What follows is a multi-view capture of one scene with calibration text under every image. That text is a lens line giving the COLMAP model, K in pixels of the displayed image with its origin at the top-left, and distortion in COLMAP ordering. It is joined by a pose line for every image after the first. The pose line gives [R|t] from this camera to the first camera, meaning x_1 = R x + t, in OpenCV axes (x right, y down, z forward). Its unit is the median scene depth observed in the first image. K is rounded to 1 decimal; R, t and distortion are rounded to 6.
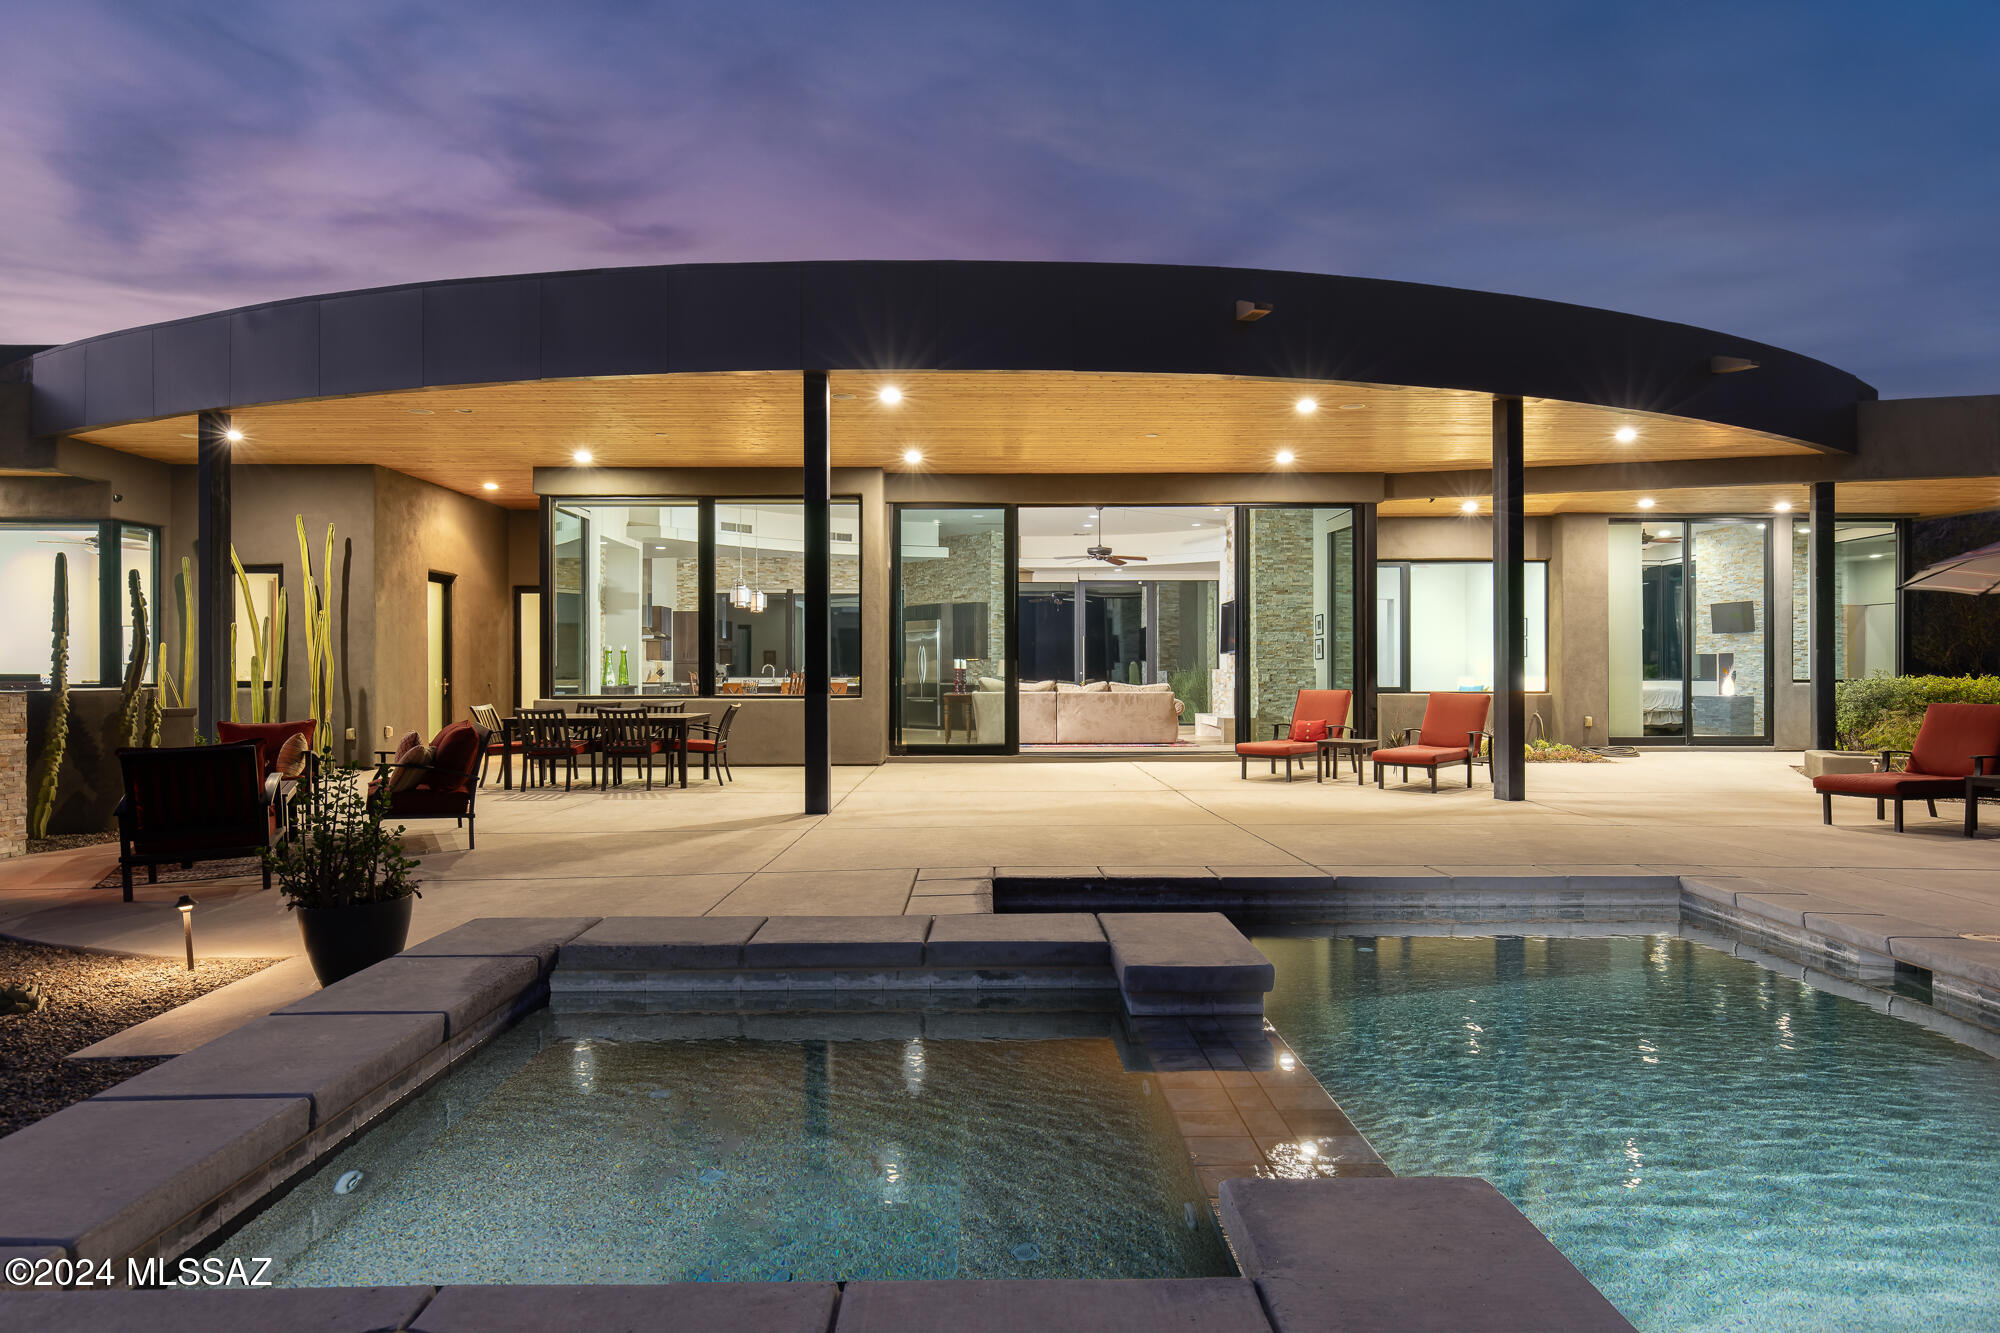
lens RADIAL K [[1268.5, 0, 1000.0], [0, 1268.5, 666.5], [0, 0, 1]] dist [0.000879, 0.000057]
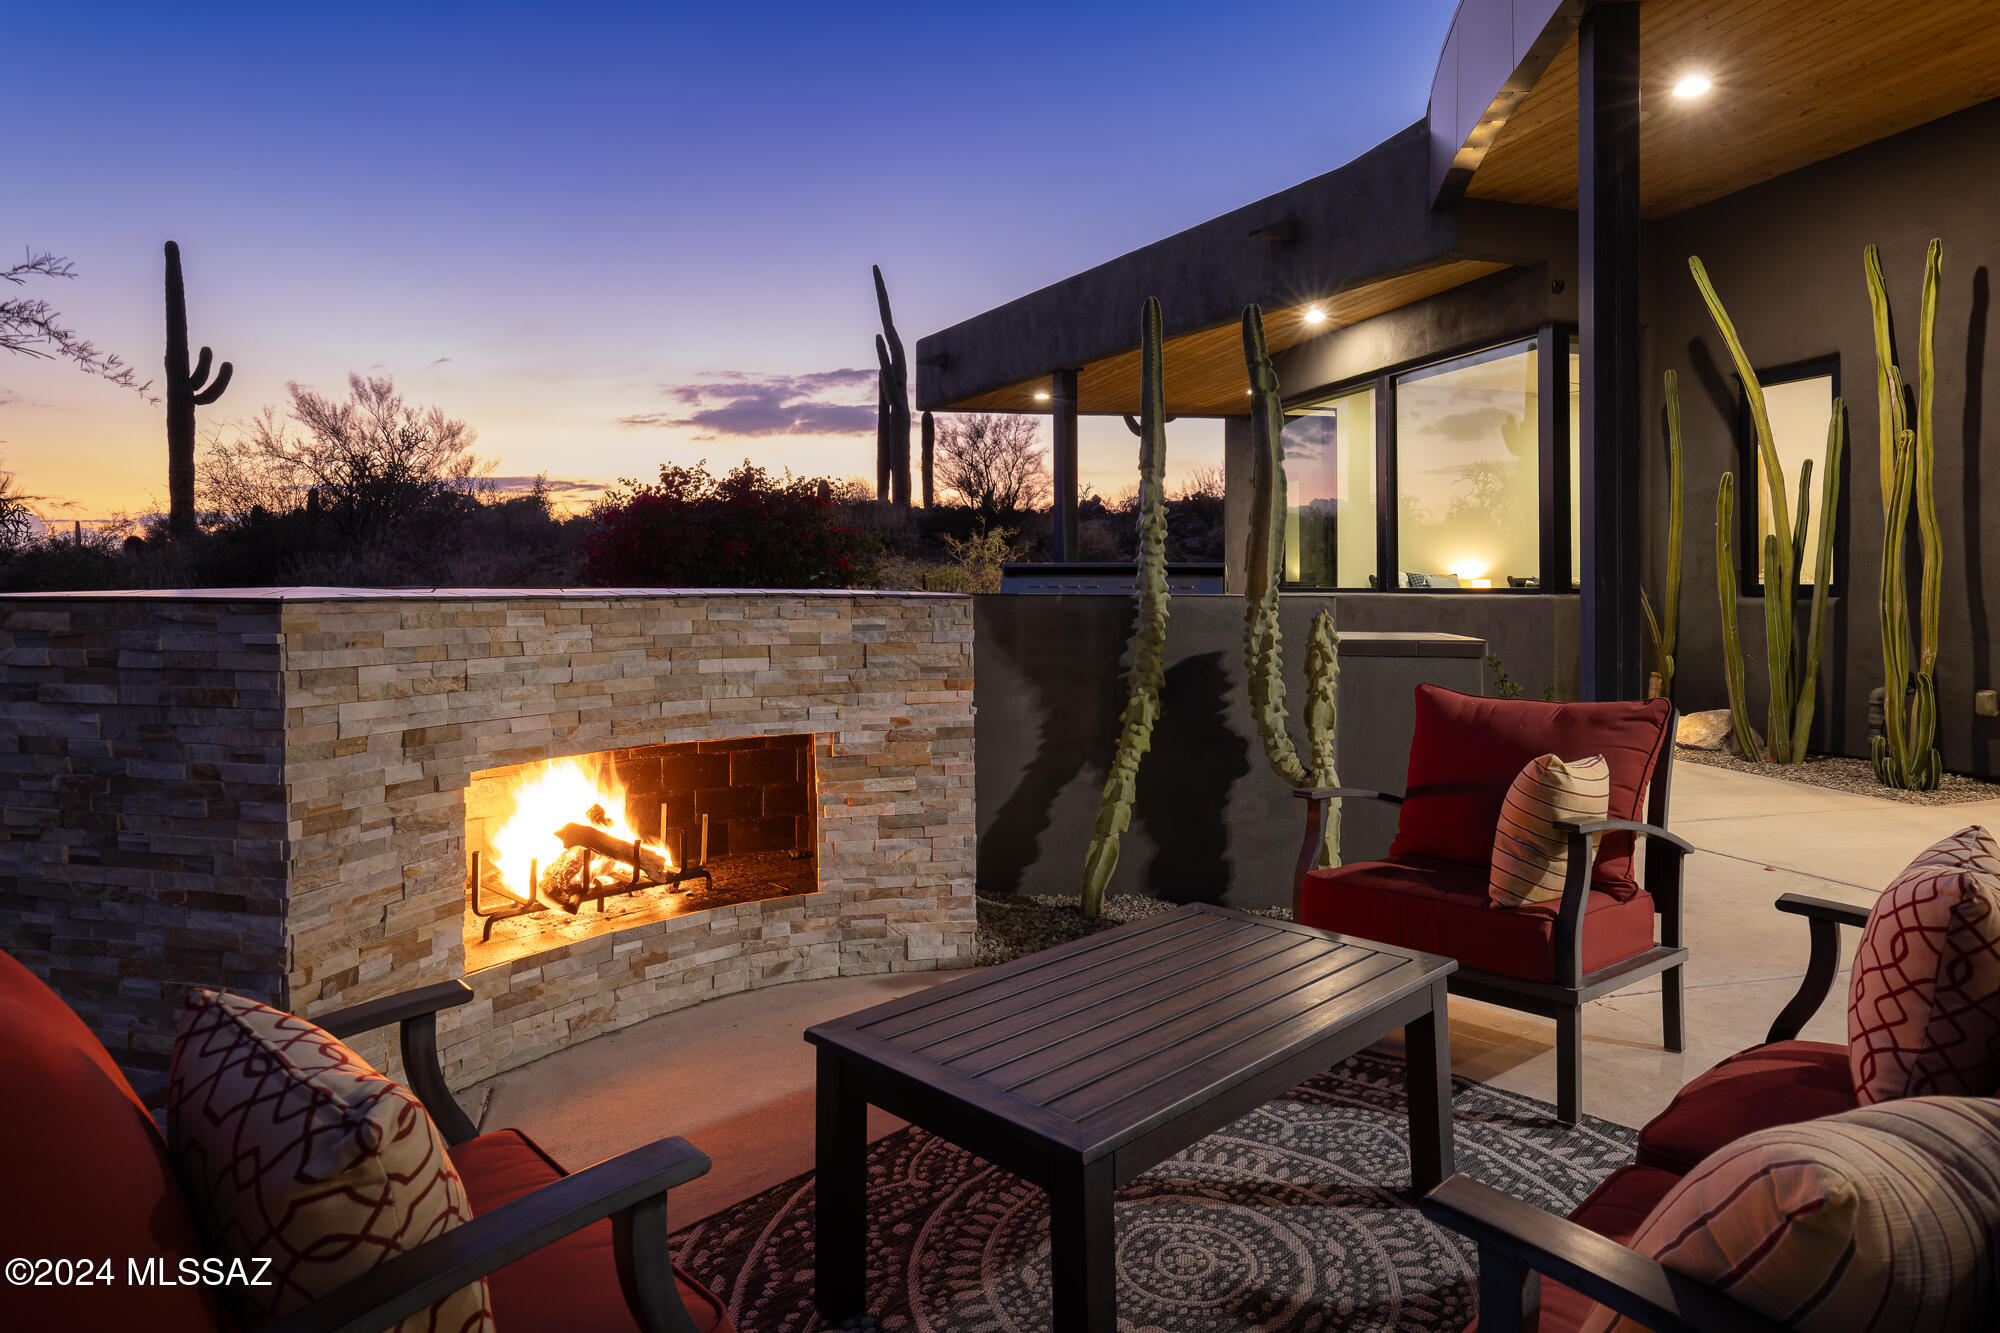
lens RADIAL K [[1161.8, 0, 1034.2], [0, 1161.8, 589.5], [0, 0, 1]] dist [-0.002731, -0.000603]
pose [[0.333205, 0.003304, -0.942849, -0.236244], [0.004254, 0.999978, 0.005007, 0.009981], [0.942845, -0.005679, 0.333184, 0.543996]]
